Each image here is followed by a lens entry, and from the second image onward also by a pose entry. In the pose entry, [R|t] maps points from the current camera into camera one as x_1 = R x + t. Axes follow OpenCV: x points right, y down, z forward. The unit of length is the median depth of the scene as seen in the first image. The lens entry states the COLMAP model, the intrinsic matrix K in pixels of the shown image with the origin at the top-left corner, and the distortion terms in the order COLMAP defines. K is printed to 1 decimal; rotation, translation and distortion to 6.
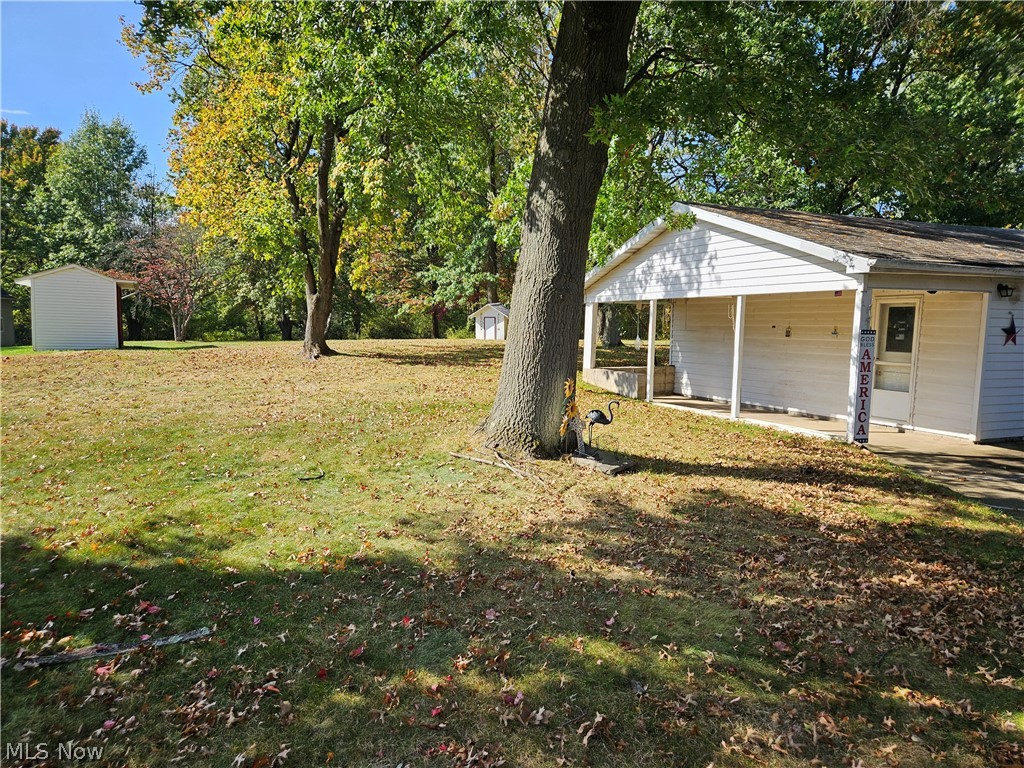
lens RADIAL K [[685.7, 0, 493.3], [0, 685.7, 389.3], [0, 0, 1]] dist [0.080223, -0.080737]
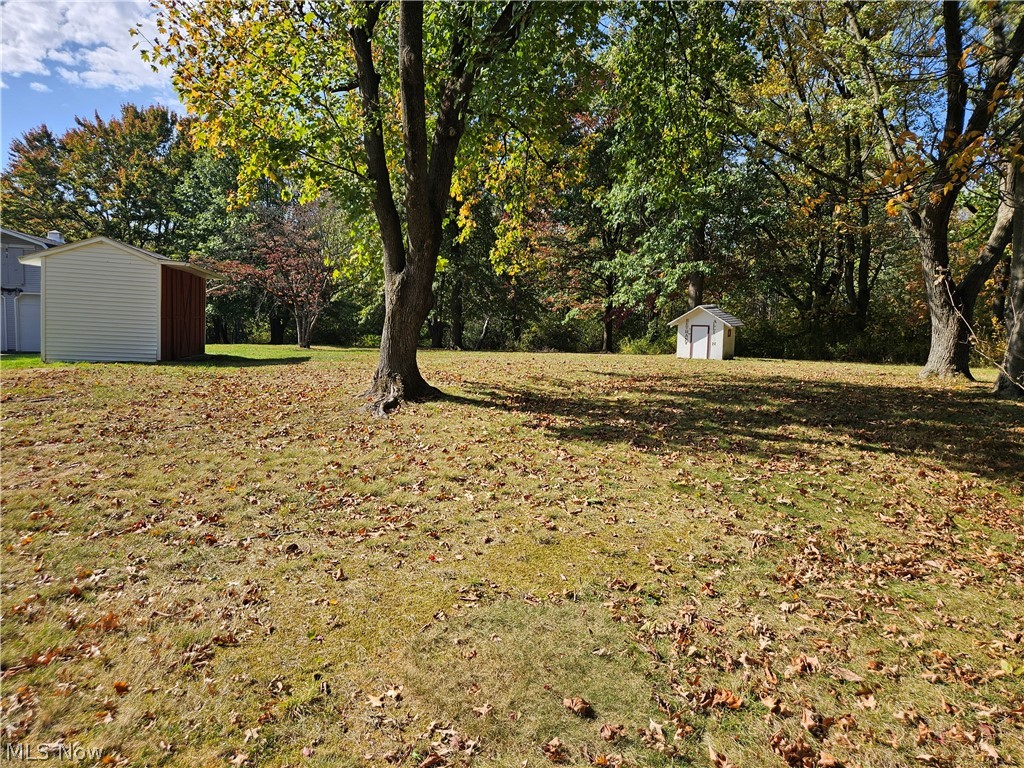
lens RADIAL K [[685.7, 0, 493.3], [0, 685.7, 389.3], [0, 0, 1]] dist [0.080223, -0.080737]
pose [[0.970863, 0.043889, -0.235581, -0.040429], [-0.045867, 0.998943, -0.002920, -0.029645], [0.235204, 0.013640, 0.971850, 0.281775]]
